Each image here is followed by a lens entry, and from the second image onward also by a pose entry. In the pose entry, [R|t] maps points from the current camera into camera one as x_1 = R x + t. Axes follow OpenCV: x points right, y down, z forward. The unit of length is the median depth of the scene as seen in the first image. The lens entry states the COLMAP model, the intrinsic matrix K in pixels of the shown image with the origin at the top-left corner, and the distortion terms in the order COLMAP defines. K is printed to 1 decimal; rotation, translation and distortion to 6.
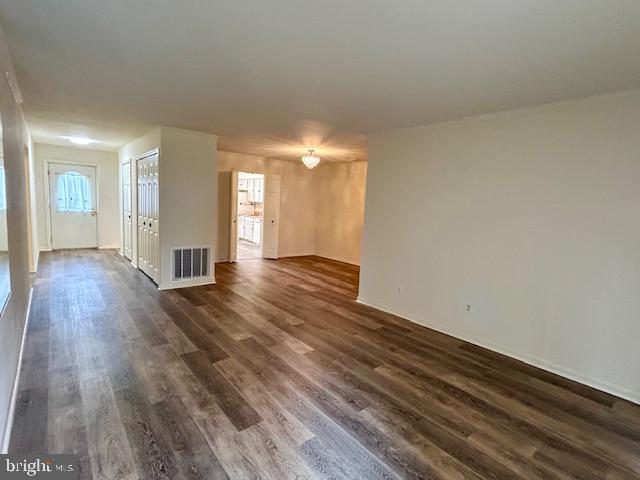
lens RADIAL K [[316.5, 0, 325.4], [0, 316.5, 241.9], [0, 0, 1]] dist [-0.013220, 0.004302]
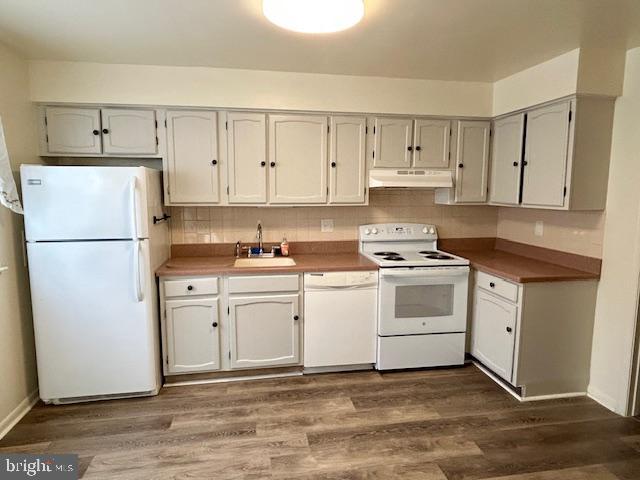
lens RADIAL K [[398.3, 0, 315.7], [0, 398.3, 234.2], [0, 0, 1]] dist [-0.010960, -0.000043]
pose [[0.516126, -0.154925, 0.842385, -0.960876], [0.125188, 0.986588, 0.104744, -0.277162], [-0.847314, 0.051395, 0.528599, 1.666557]]
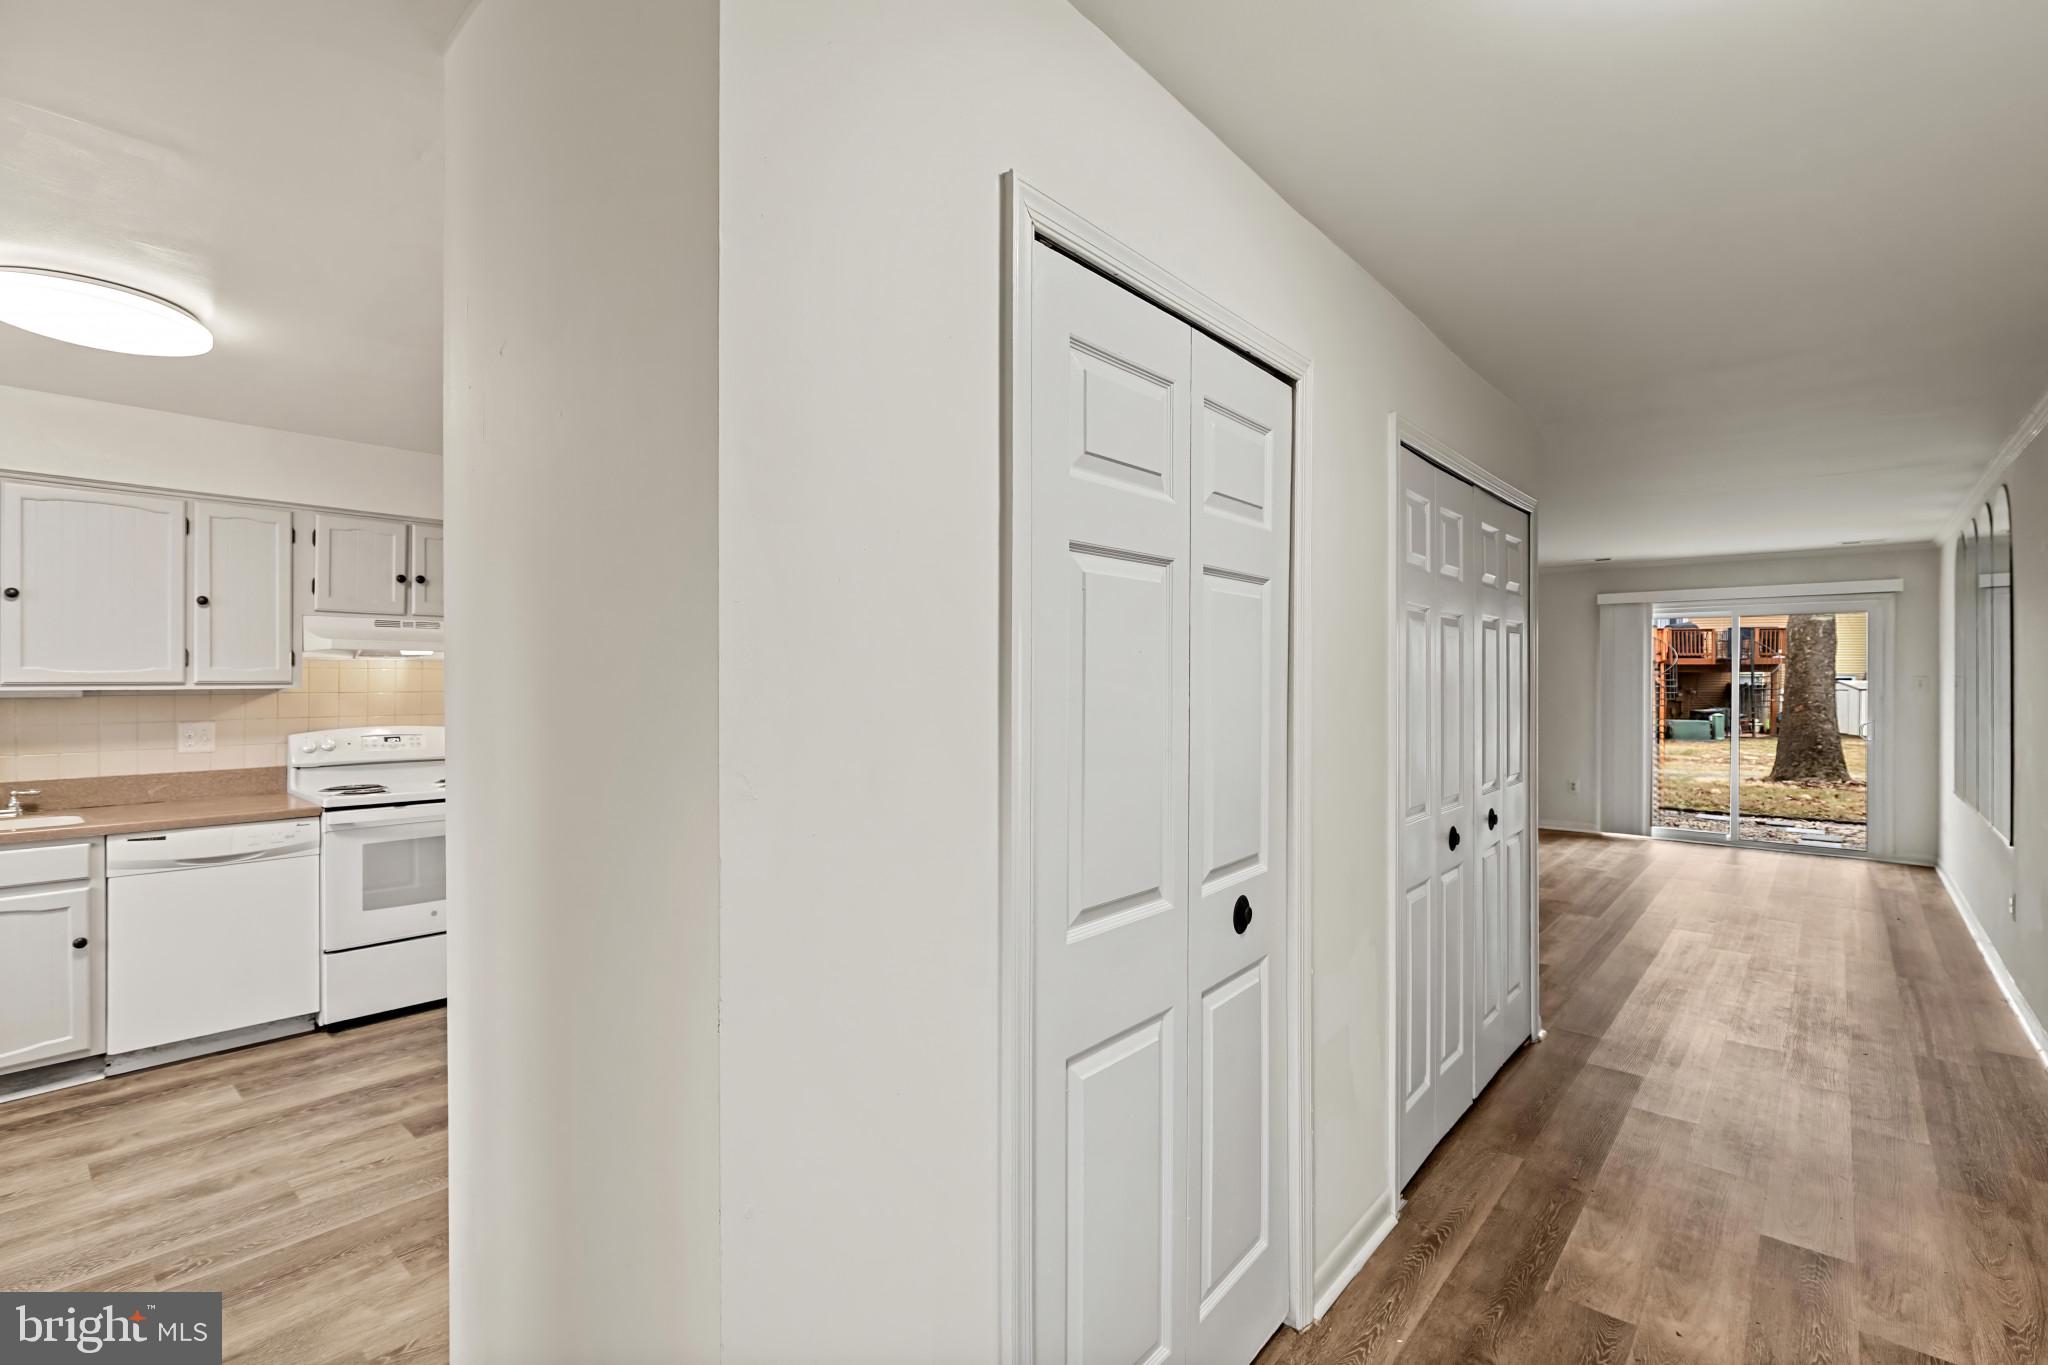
lens RADIAL K [[930.6, 0, 1027.0], [0, 930.6, 679.5], [0, 0, 1]] dist [-0.001766, 0.000186]
pose [[-0.135719, -0.054668, 0.989238, -1.180179], [0.109502, 0.991532, 0.069818, -0.237650], [-0.984677, 0.117799, -0.128583, 1.450513]]
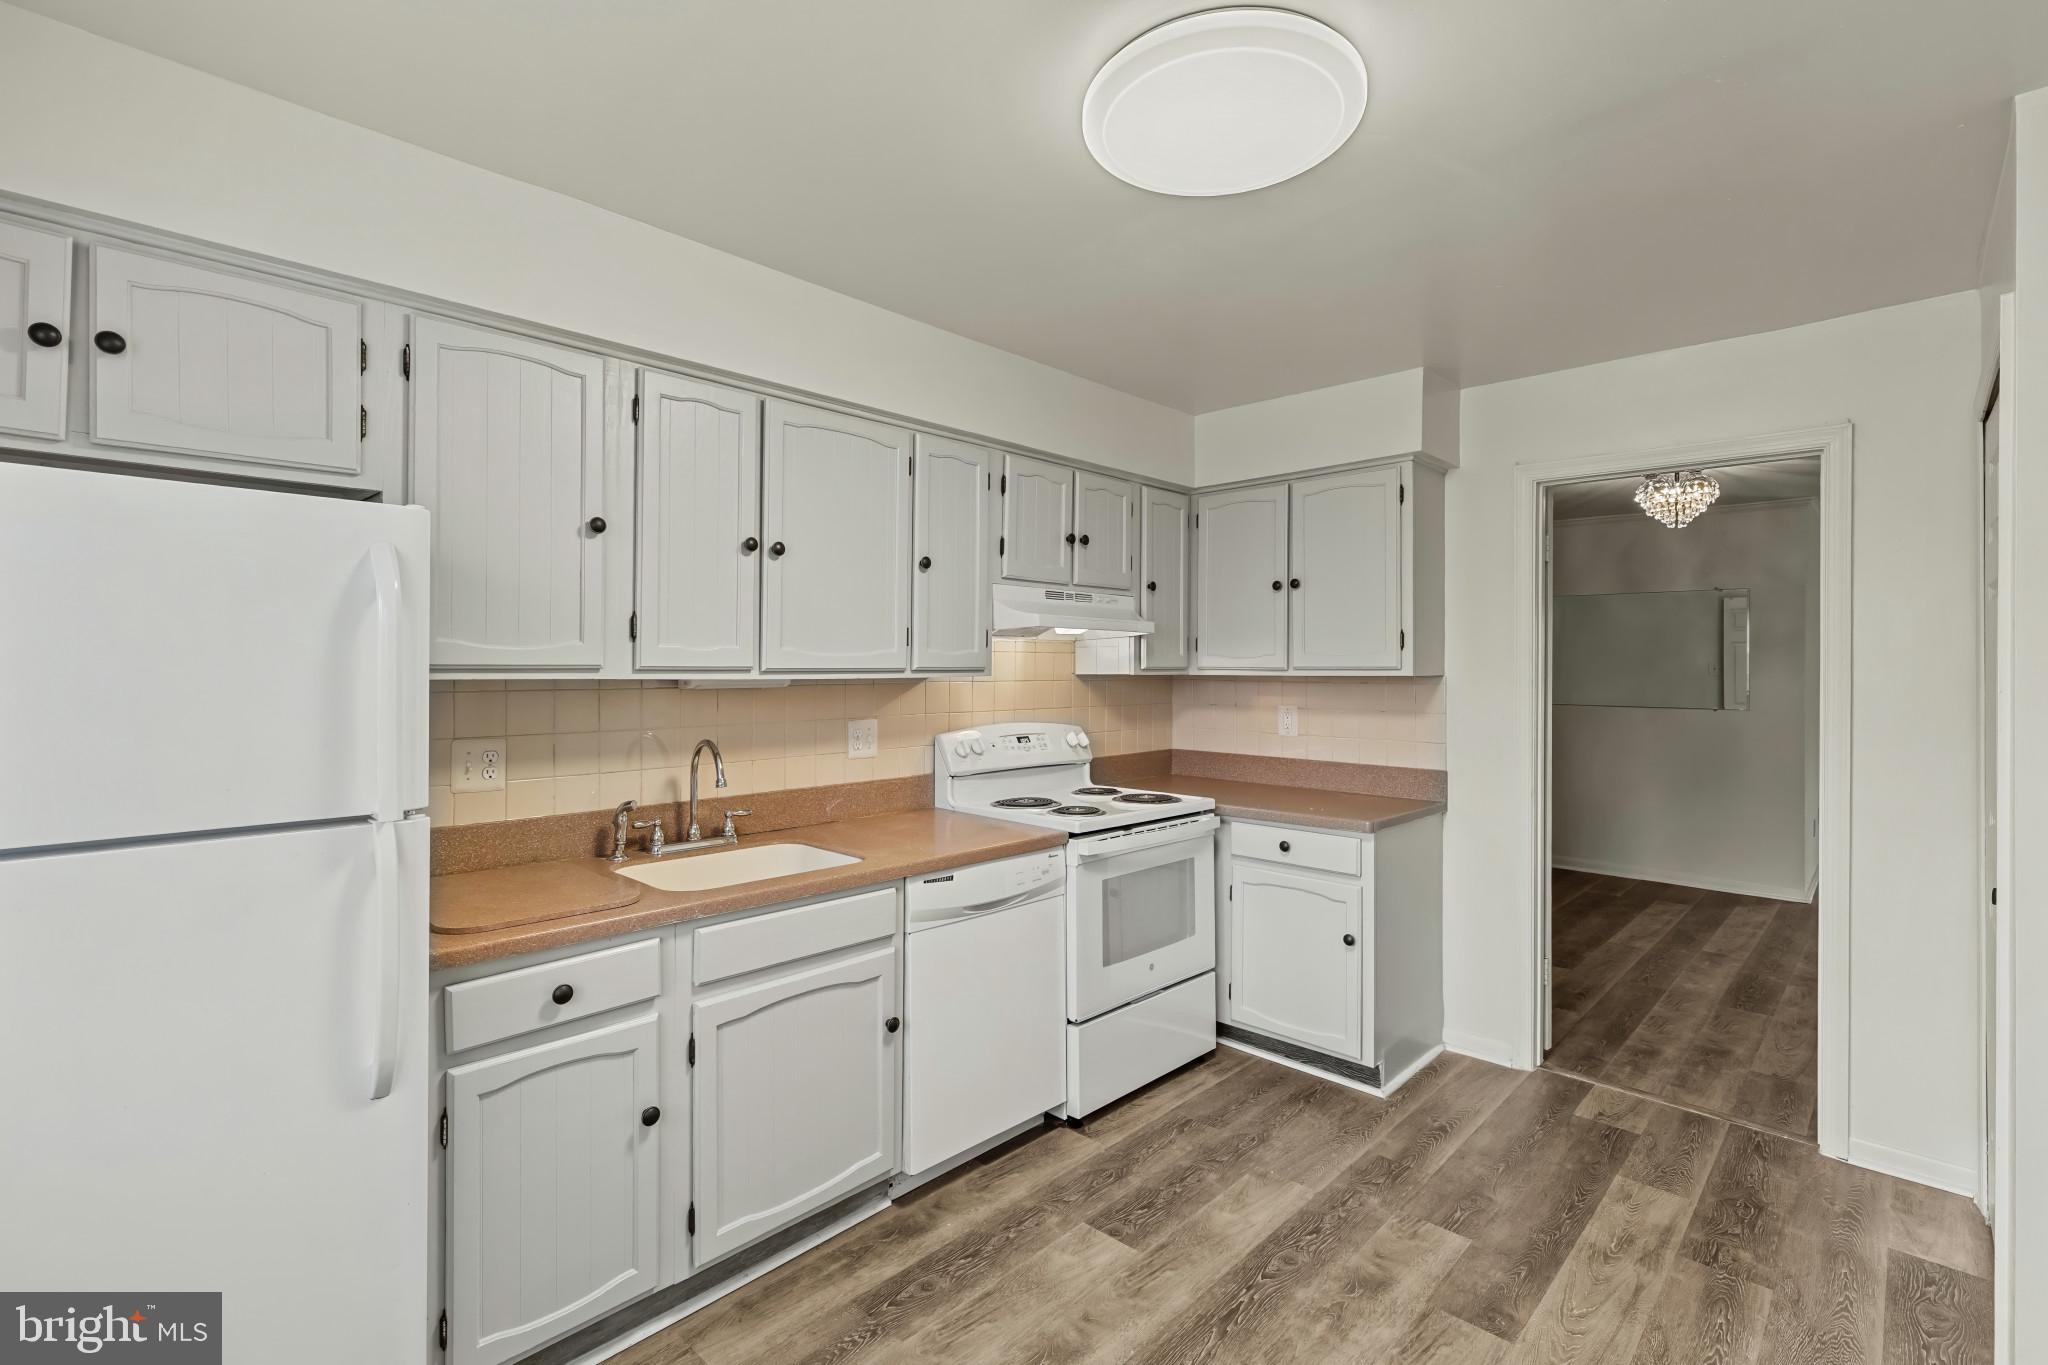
lens RADIAL K [[930.6, 0, 1022.7], [0, 930.6, 659.4], [0, 0, 1]] dist [-0.001766, 0.000186]
pose [[-0.091535, -0.049904, 0.994551, -0.932998], [0.106886, 0.992481, 0.059638, -0.288382], [-0.990049, 0.111763, -0.085513, 1.984732]]
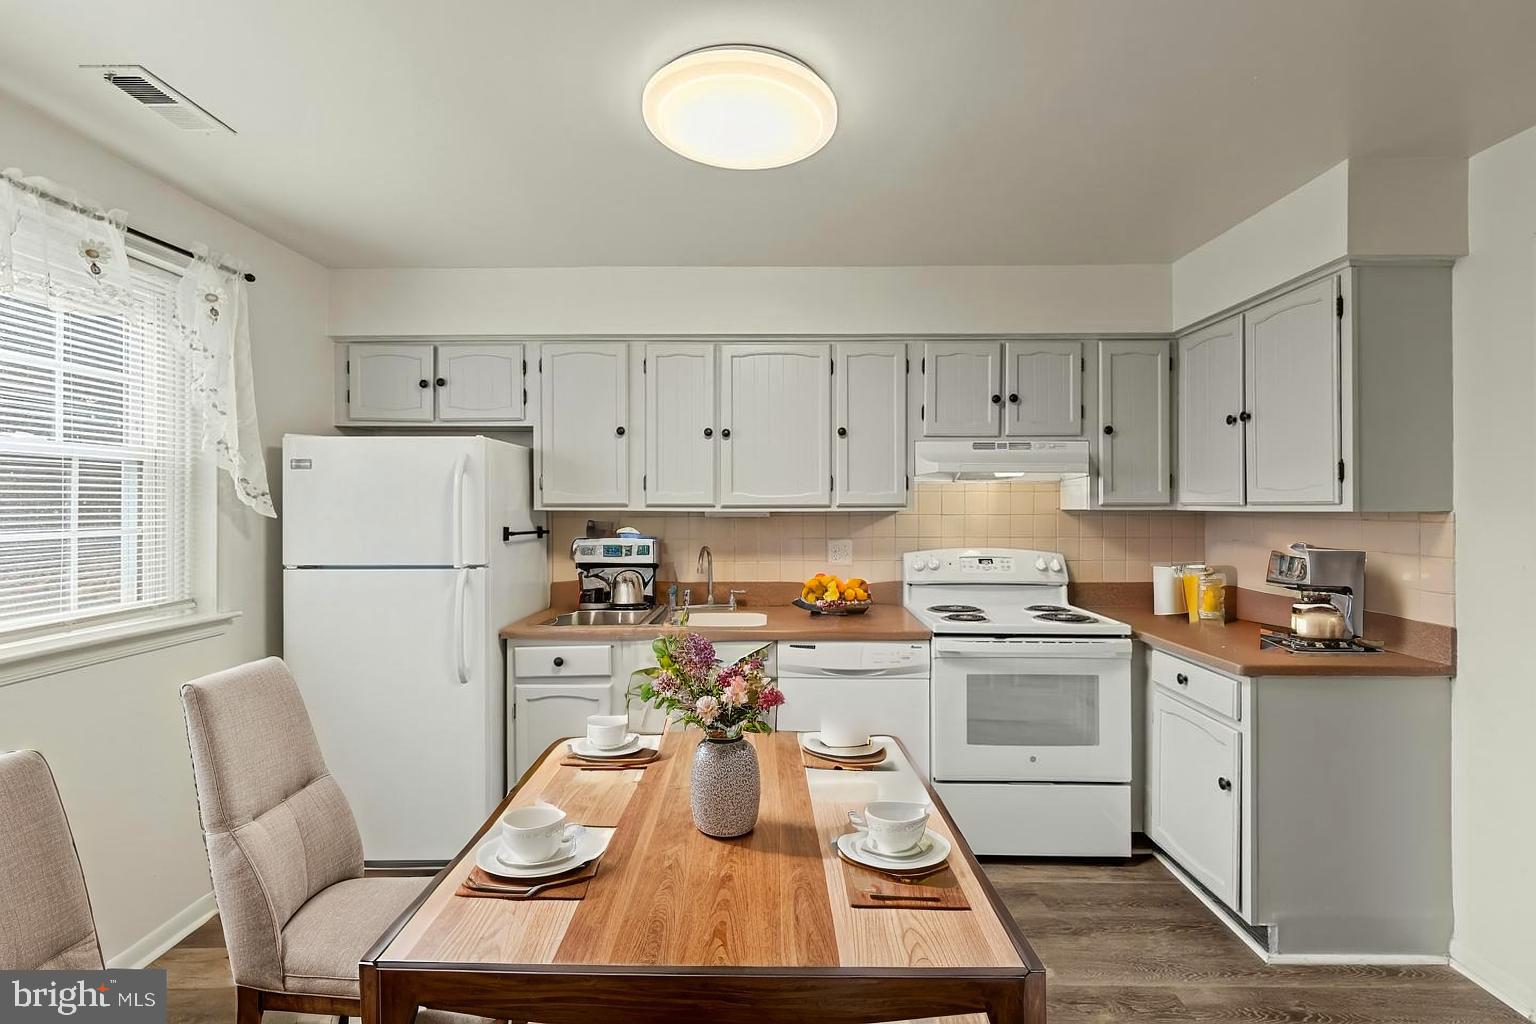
lens RADIAL K [[698.0, 0, 763.9], [0, 698.0, 501.0], [0, 0, 1]] dist [-0.001766, 0.000186]
pose [[0.660590, -0.054565, 0.748762, -0.870193], [0.125526, 0.991343, -0.038502, -0.244151], [-0.740179, 0.119423, 0.661720, 1.642374]]
